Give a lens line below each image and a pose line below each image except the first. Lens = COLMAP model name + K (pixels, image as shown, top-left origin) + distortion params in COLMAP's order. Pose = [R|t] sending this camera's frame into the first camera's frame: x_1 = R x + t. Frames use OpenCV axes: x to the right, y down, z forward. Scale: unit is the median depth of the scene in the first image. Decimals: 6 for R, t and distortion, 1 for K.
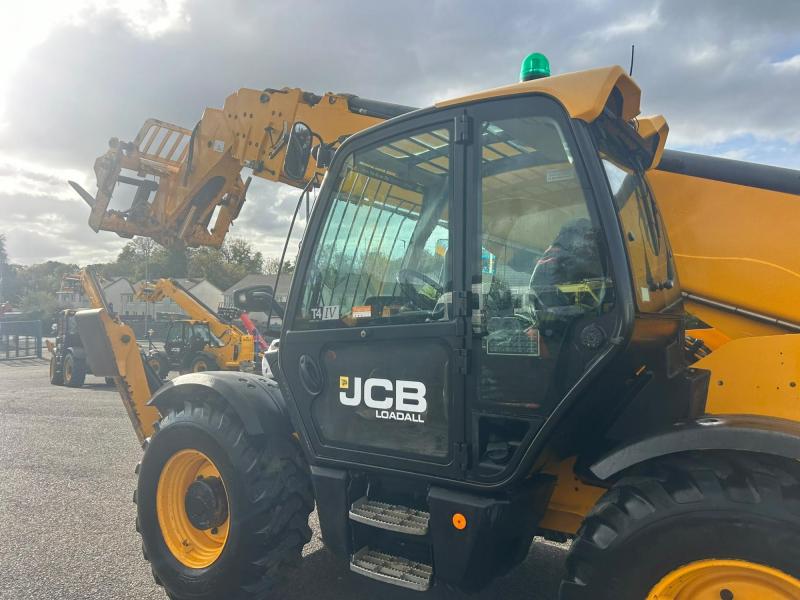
lens RADIAL K [[601.3, 0, 408.1], [0, 601.3, 303.7], [0, 0, 1]] dist [0.070122, -0.073572]
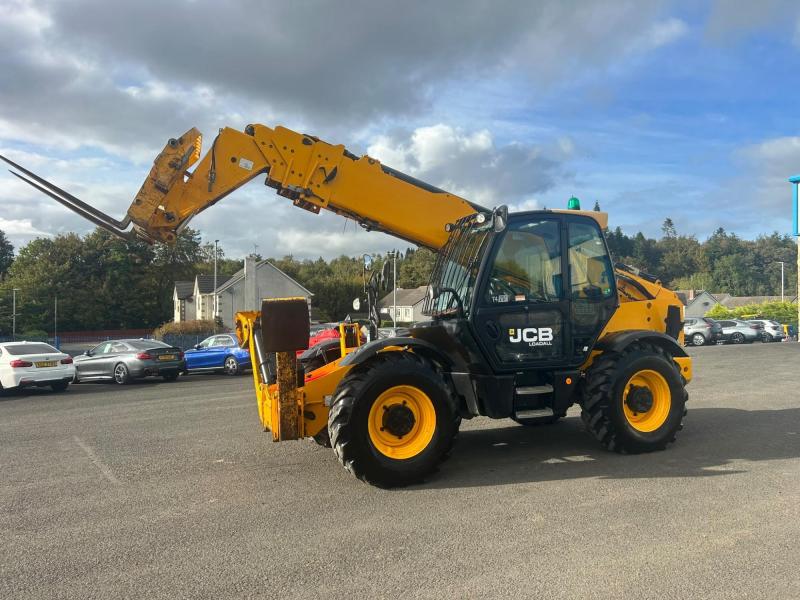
lens RADIAL K [[596.3, 0, 407.5], [0, 596.3, 298.8], [0, 0, 1]] dist [0.046090, -0.050247]
pose [[0.568663, 0.006899, 0.822542, -1.527884], [0.004047, 0.999929, -0.011185, 0.028699], [-0.822561, 0.009689, 0.568595, 0.090536]]
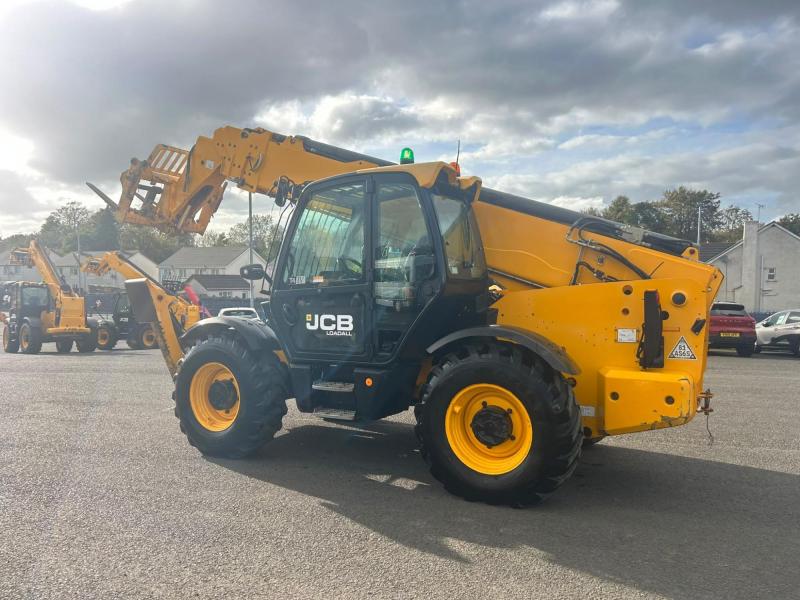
lens RADIAL K [[599.5, 0, 400.1], [0, 599.5, 306.6], [0, 0, 1]] dist [0.061808, -0.068424]
pose [[0.995943, -0.005224, 0.089834, 0.005780], [0.000700, 0.998733, 0.050313, 0.003662], [-0.089983, -0.050046, 0.994685, -0.647927]]
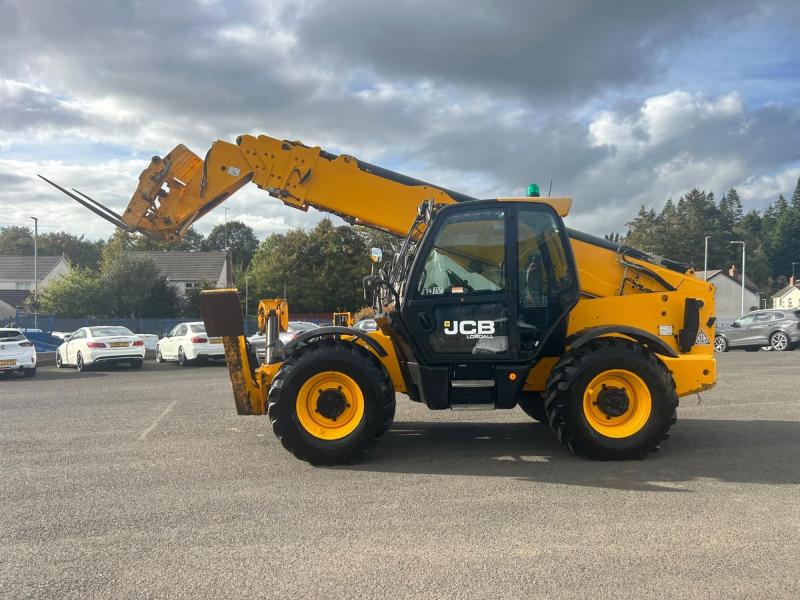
lens RADIAL K [[596.2, 0, 400.0], [0, 596.2, 300.0], [0, 0, 1]] dist [0.058589, -0.068714]
pose [[0.825067, -0.005465, 0.565008, -1.064640], [-0.001978, 0.999919, 0.012559, 0.017223], [-0.565031, -0.011479, 0.824990, -0.460271]]
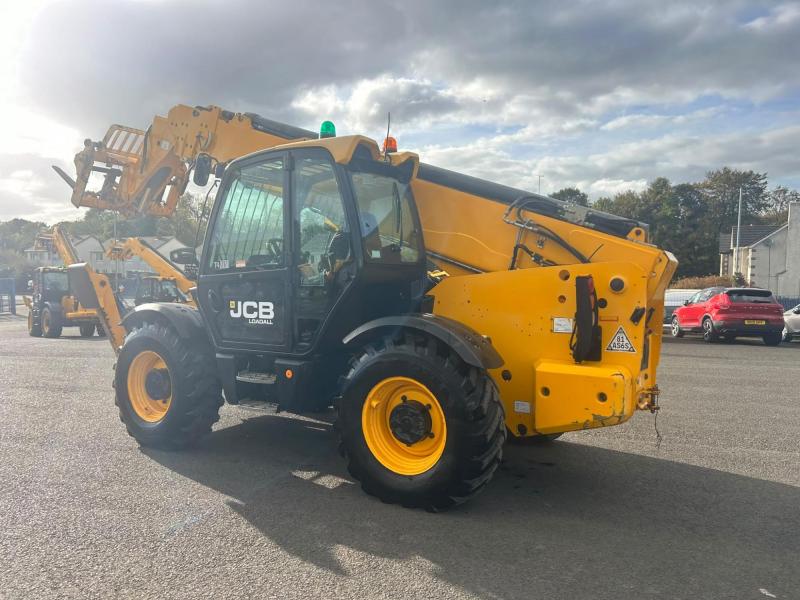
lens RADIAL K [[602.4, 0, 399.8], [0, 602.4, 305.8], [0, 0, 1]] dist [0.047451, -0.049349]
pose [[0.999571, -0.004386, 0.028969, 0.247051], [0.002262, 0.997333, 0.072948, 0.006207], [-0.029212, -0.072851, 0.996915, -0.572670]]
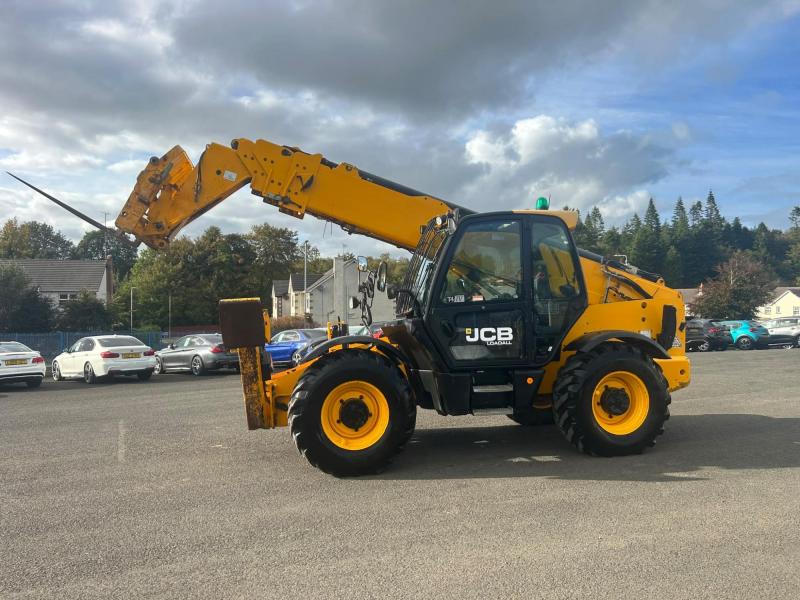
lens RADIAL K [[595.3, 0, 398.8], [0, 595.3, 300.1], [0, 0, 1]] dist [0.060338, -0.074984]
pose [[0.704196, 0.001157, 0.710004, -1.350595], [0.003126, 0.999984, -0.004730, 0.022486], [-0.709998, 0.005550, 0.704181, -0.237802]]
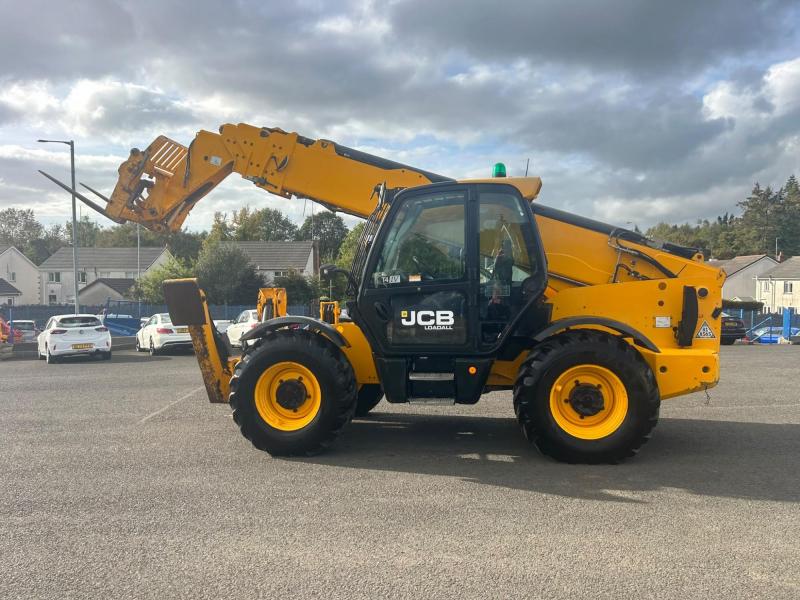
lens RADIAL K [[596.6, 0, 400.1], [0, 596.6, 304.7], [0, 0, 1]] dist [0.055445, -0.059313]
pose [[0.902585, -0.020326, 0.430032, -0.729536], [0.002553, 0.999120, 0.041866, 0.013245], [-0.430505, -0.036690, 0.901842, -0.579144]]
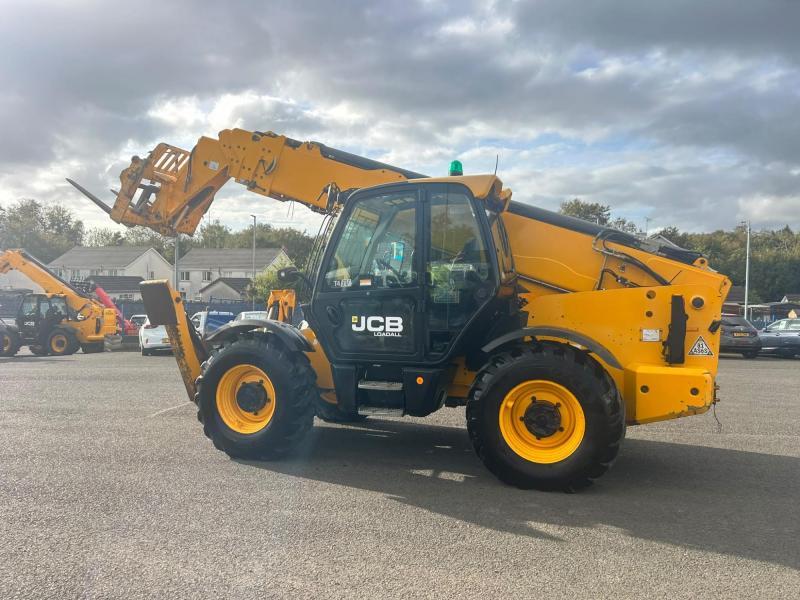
lens RADIAL K [[598.5, 0, 400.0], [0, 598.5, 300.0], [0, 0, 1]] dist [0.061255, -0.072434]
pose [[0.968941, 0.001175, 0.247289, -0.330611], [-0.009388, 0.999443, 0.032033, 0.005391], [-0.247114, -0.033359, 0.968412, -0.661511]]
